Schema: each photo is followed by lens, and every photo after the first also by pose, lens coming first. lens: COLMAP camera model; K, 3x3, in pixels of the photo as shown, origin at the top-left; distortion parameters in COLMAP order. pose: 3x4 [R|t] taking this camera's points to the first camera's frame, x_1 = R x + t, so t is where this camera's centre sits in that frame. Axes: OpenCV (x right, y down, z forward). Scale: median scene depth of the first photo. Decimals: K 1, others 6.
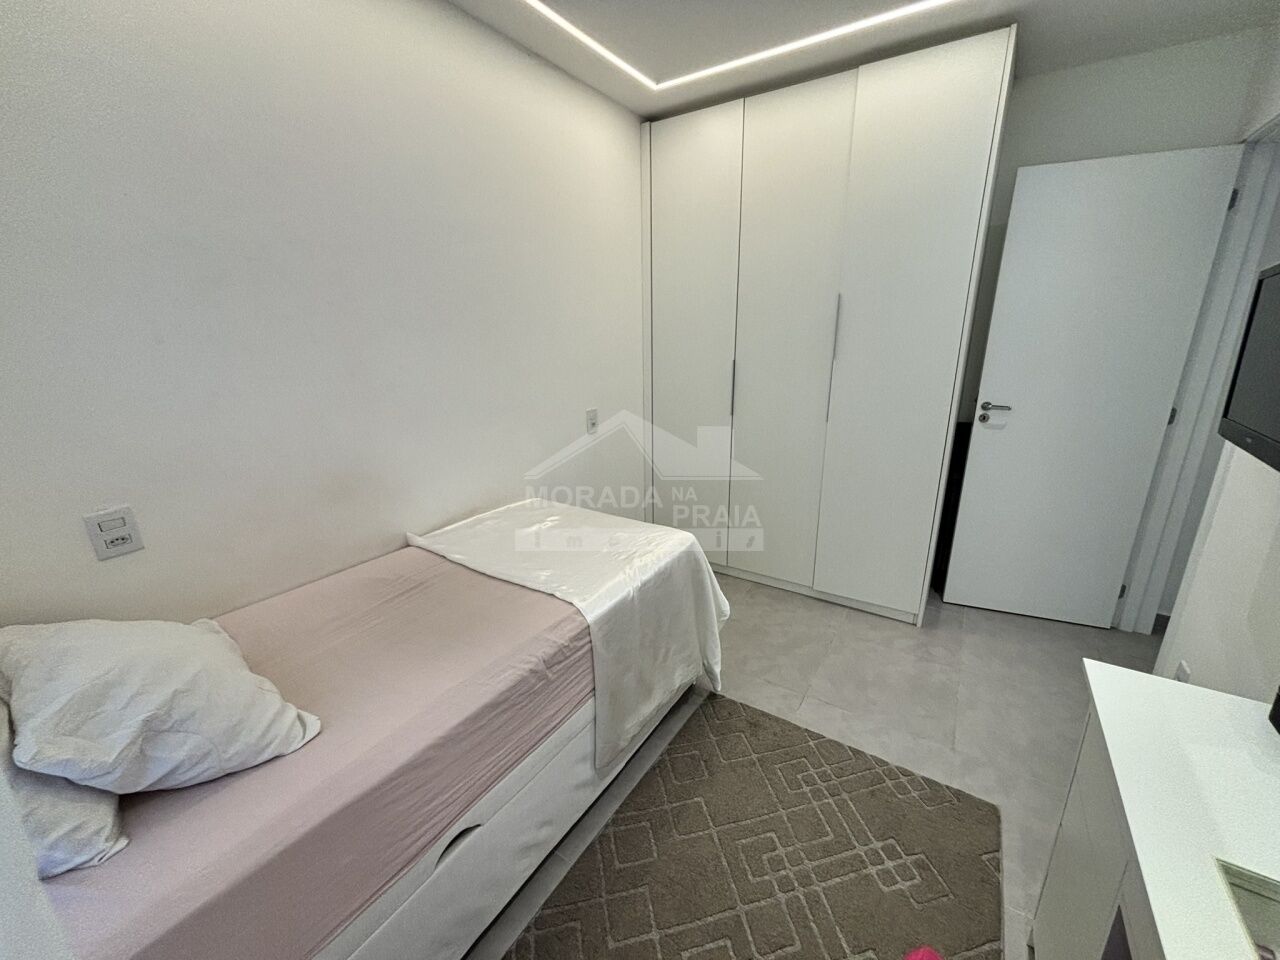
lens RADIAL K [[517.8, 0, 644.1], [0, 517.8, 475.6], [0, 0, 1]] dist [-0.002501, 0.001286]
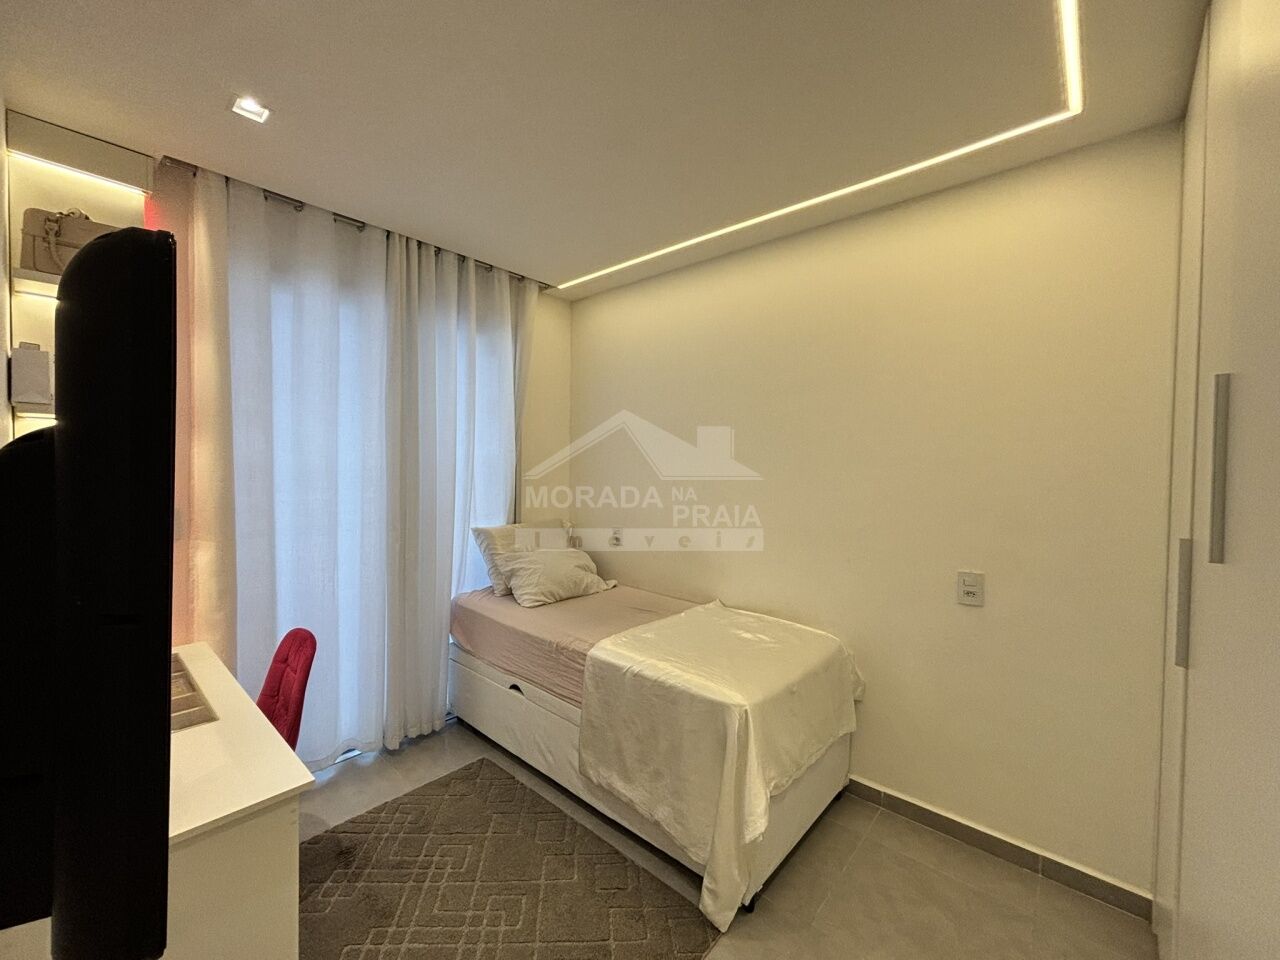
lens RADIAL K [[517.8, 0, 639.6], [0, 517.8, 485.2], [0, 0, 1]] dist [-0.002501, 0.001286]
pose [[-0.139935, 0.056881, -0.988526, 1.056947], [-0.285348, 0.953677, 0.095270, -0.287806], [0.948153, 0.295405, -0.117221, 0.960691]]
